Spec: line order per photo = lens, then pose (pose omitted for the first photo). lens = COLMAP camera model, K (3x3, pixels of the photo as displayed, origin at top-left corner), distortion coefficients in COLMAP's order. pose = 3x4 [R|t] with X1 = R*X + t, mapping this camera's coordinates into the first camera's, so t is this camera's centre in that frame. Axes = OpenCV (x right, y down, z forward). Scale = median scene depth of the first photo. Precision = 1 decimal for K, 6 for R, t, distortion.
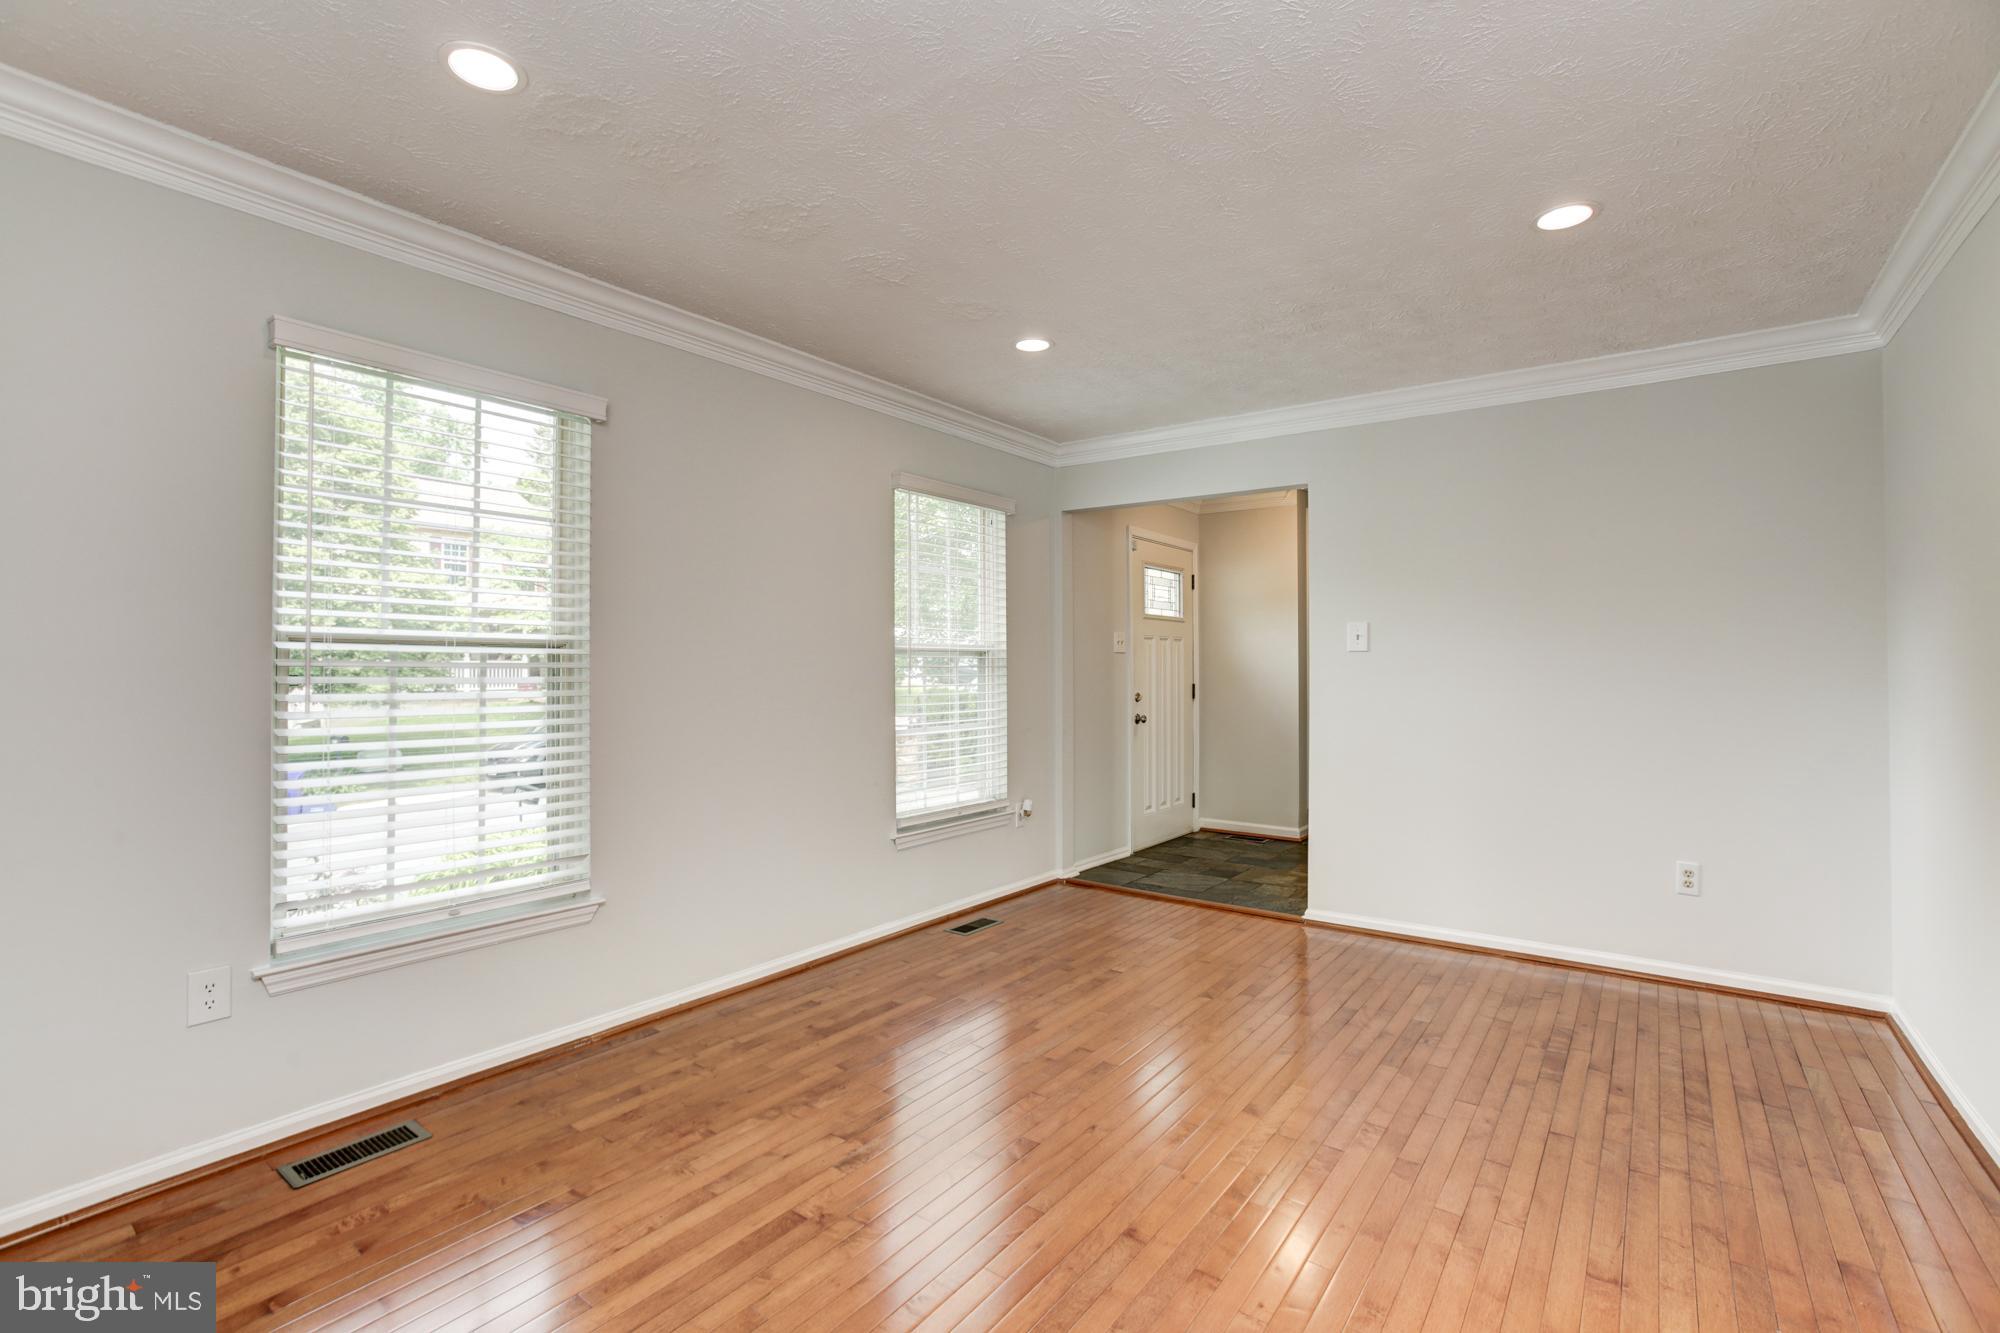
lens RADIAL K [[911.4, 0, 1001.6], [0, 911.4, 661.3], [0, 0, 1]] dist [0.004148, 0.003361]
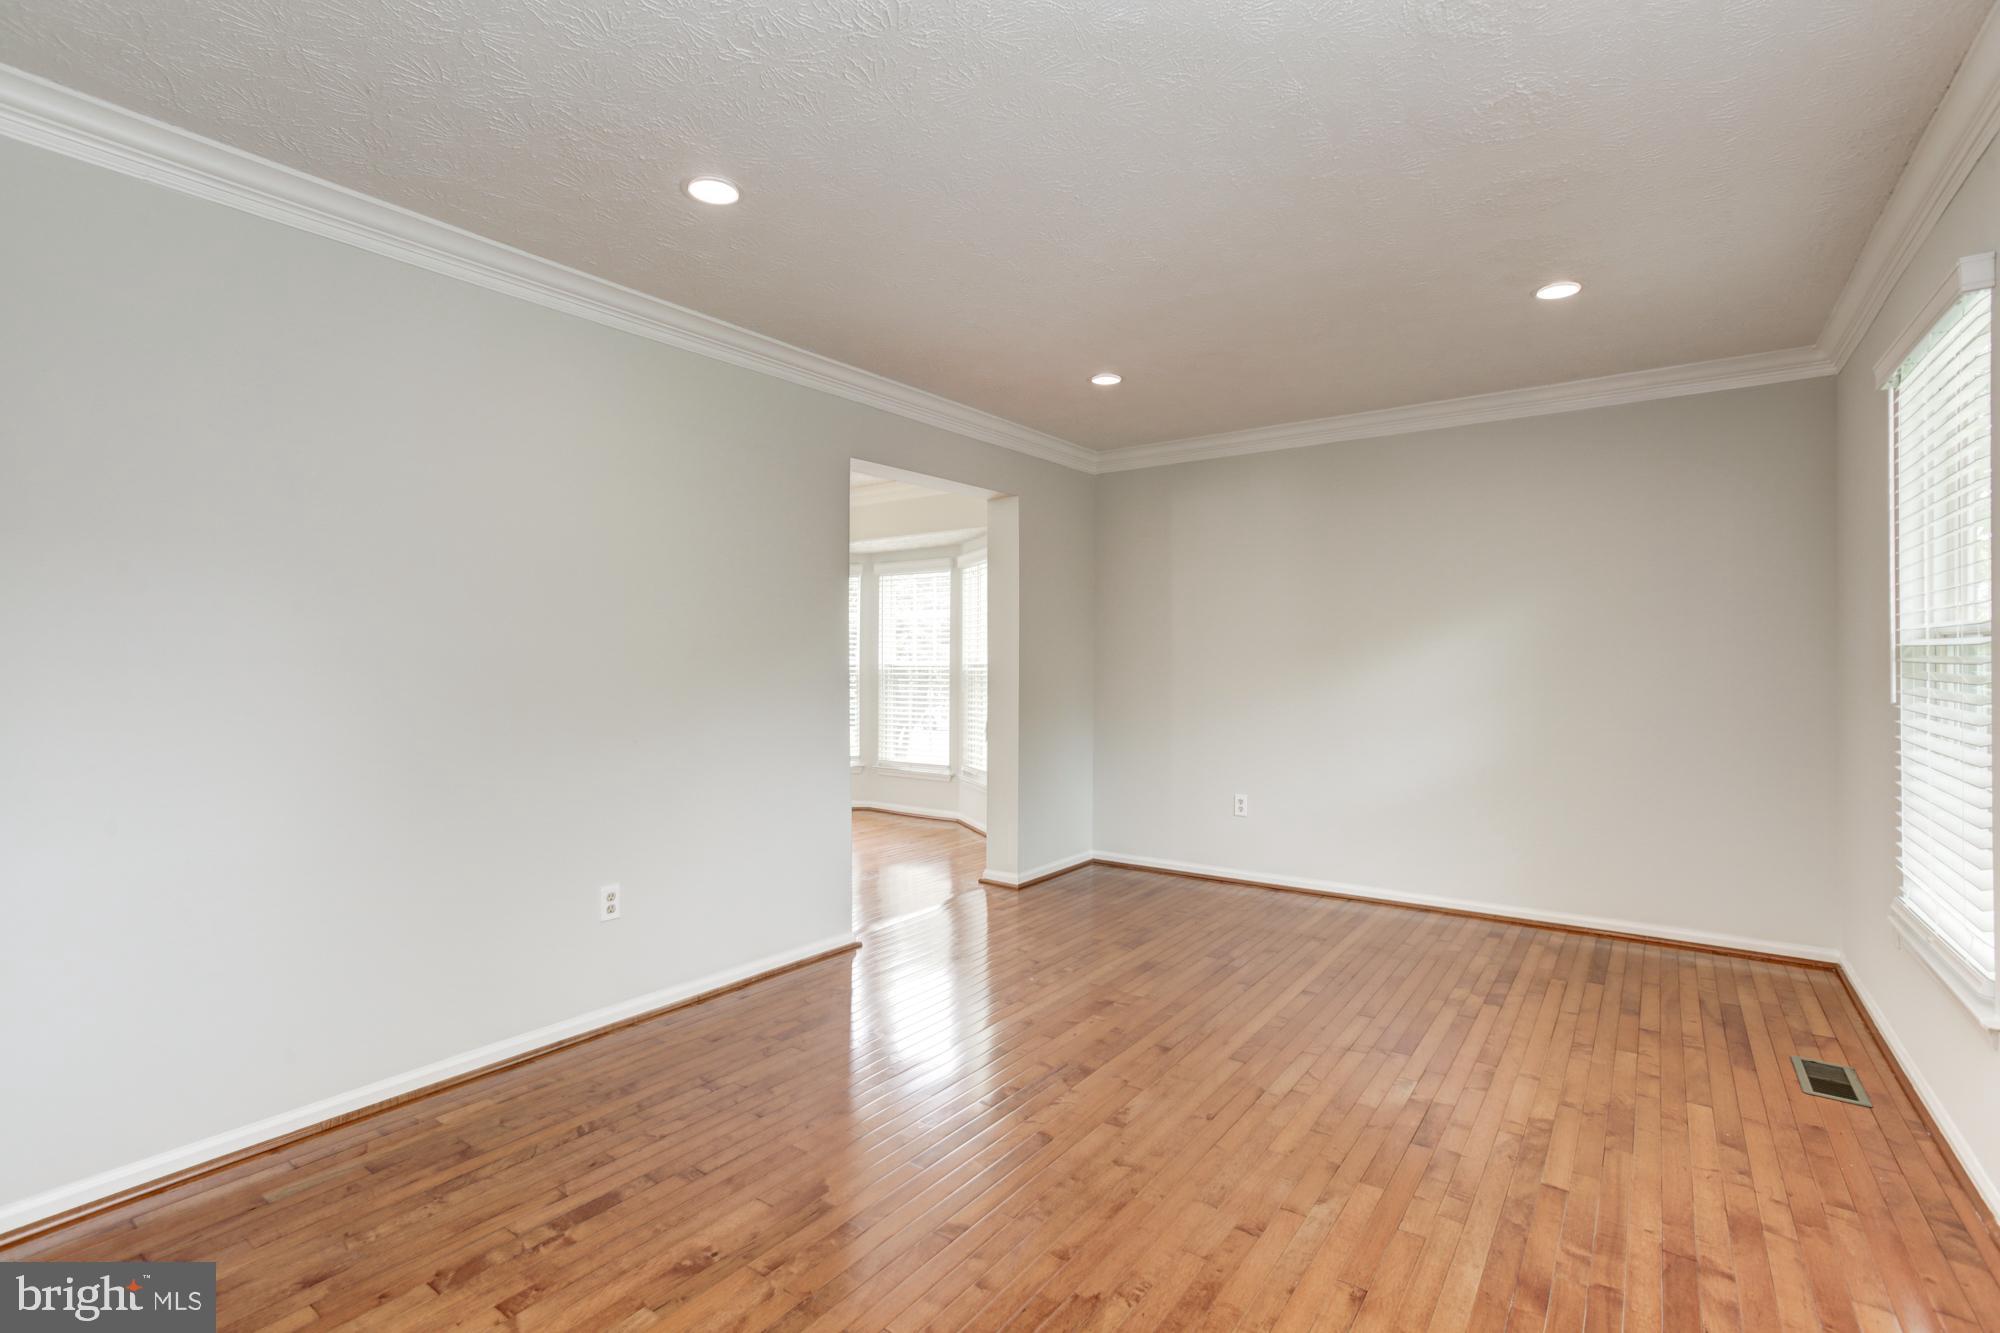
lens RADIAL K [[911.4, 0, 1001.7], [0, 911.4, 665.6], [0, 0, 1]] dist [0.004148, 0.003361]
pose [[-0.999975, -0.004781, 0.005170, 0.315174], [-0.004805, 0.999978, -0.004573, 0.012666], [-0.005148, -0.004597, -0.999976, 1.946050]]
